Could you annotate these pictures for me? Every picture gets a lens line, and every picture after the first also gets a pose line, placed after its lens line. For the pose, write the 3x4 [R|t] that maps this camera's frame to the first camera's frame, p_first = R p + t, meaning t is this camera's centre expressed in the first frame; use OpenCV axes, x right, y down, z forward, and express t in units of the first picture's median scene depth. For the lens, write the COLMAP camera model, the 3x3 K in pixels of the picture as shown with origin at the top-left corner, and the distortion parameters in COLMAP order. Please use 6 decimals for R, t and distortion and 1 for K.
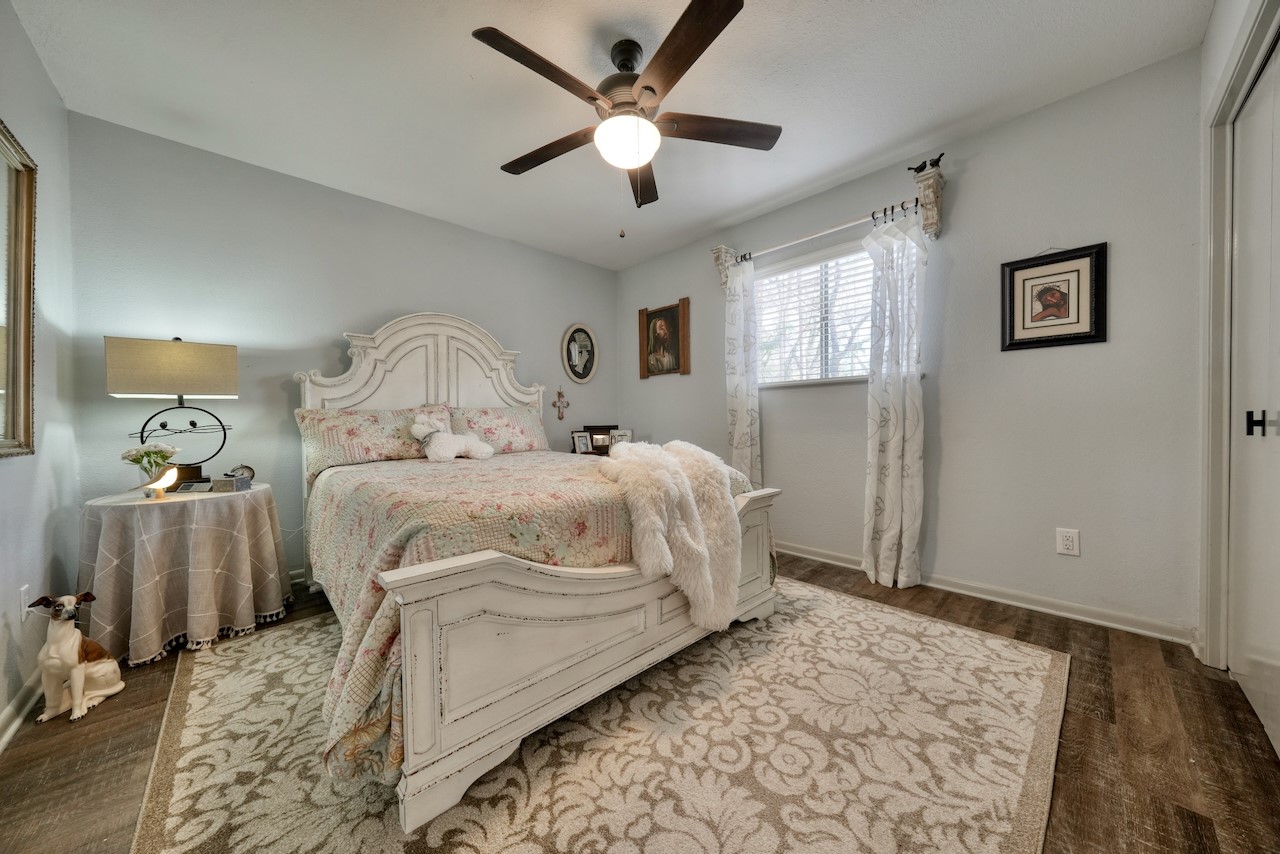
lens RADIAL K [[431.2, 0, 644.4], [0, 431.2, 422.3], [0, 0, 1]] dist [-0.005019, 0.000720]
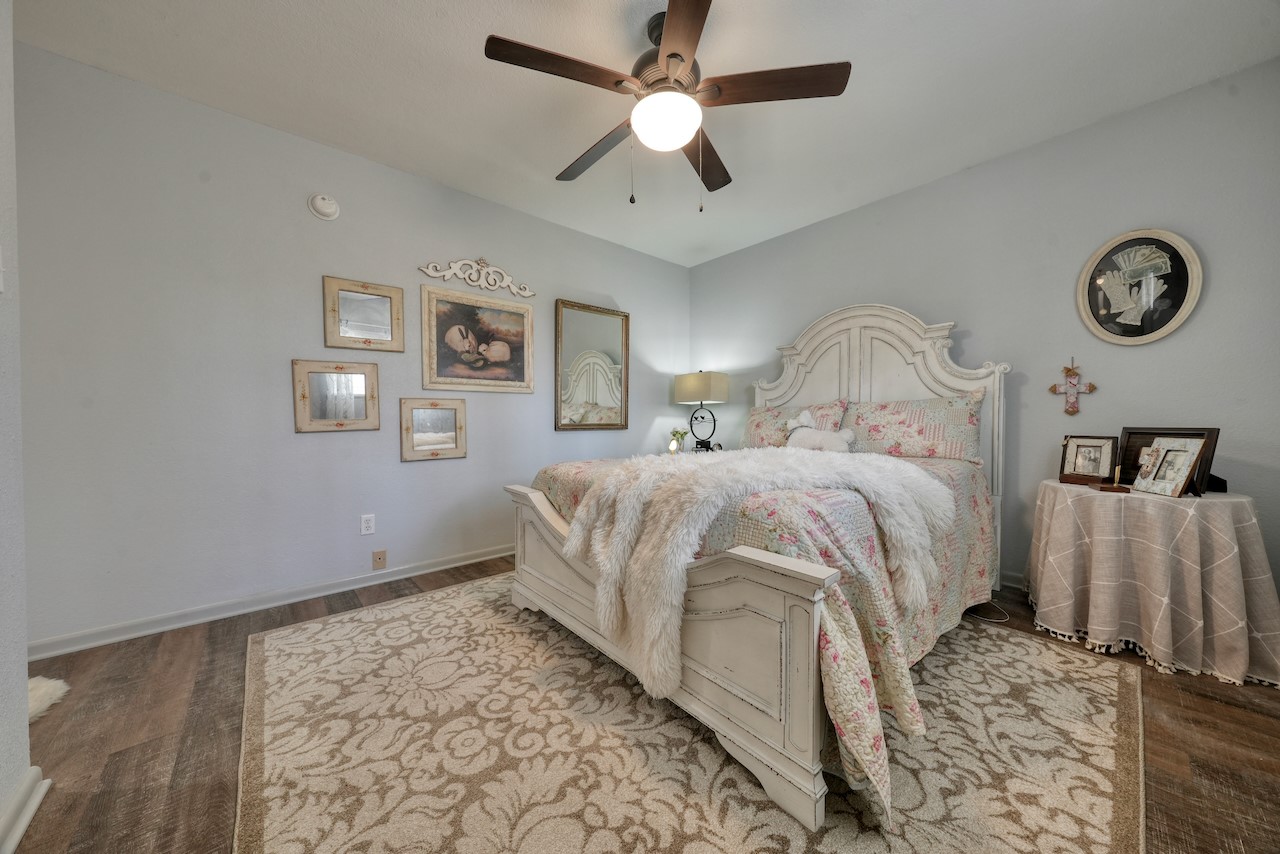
lens RADIAL K [[431.2, 0, 642.1], [0, 431.2, 424.1], [0, 0, 1]] dist [-0.005019, 0.000720]
pose [[-0.044720, 0.024037, -0.998710, 1.150271], [-0.002832, 0.999703, 0.024187, -0.017933], [0.998996, 0.003910, -0.044639, 1.251752]]
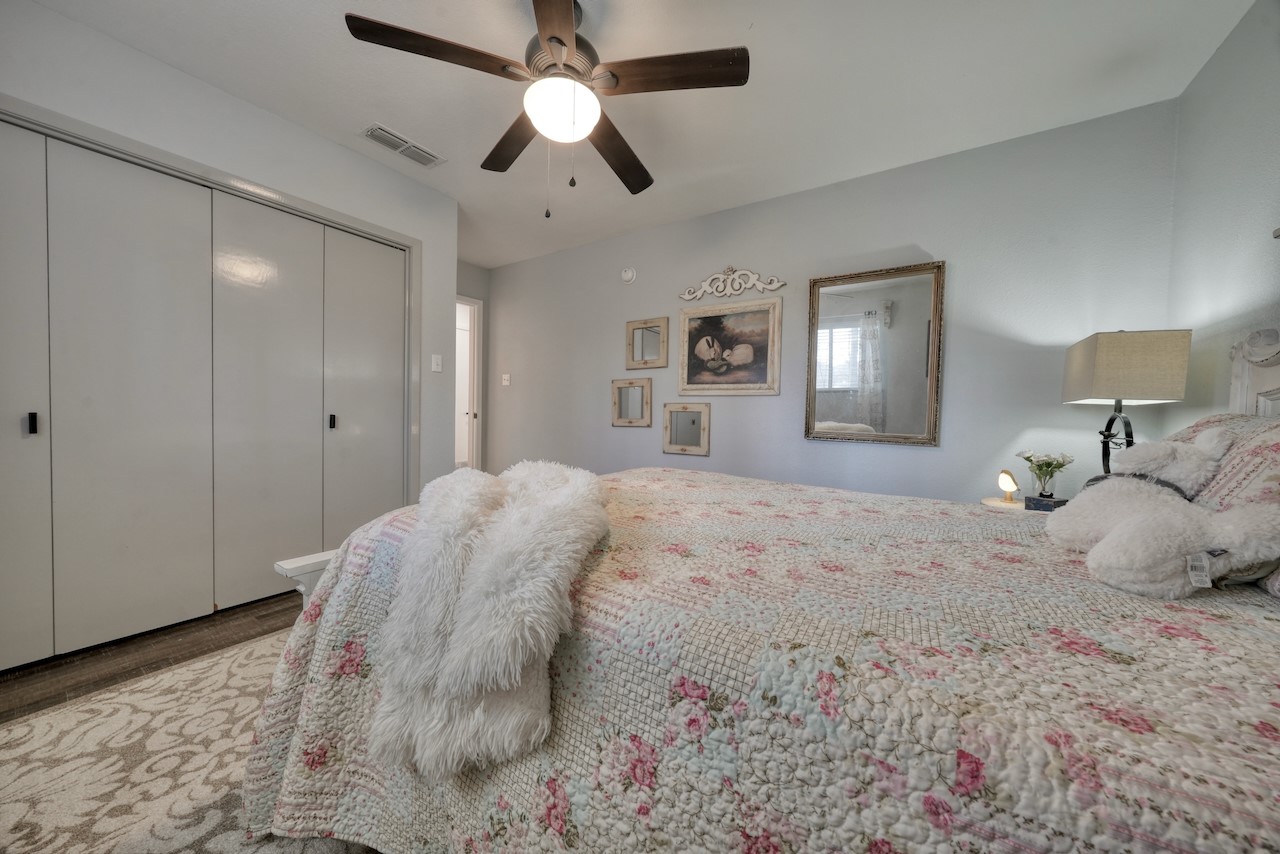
lens RADIAL K [[431.2, 0, 636.2], [0, 431.2, 428.6], [0, 0, 1]] dist [-0.005019, 0.000720]
pose [[-0.975175, -0.009926, -0.221213, 0.012402], [-0.019183, 0.999026, 0.039738, -0.034360], [0.220603, 0.042995, -0.974416, 2.417300]]
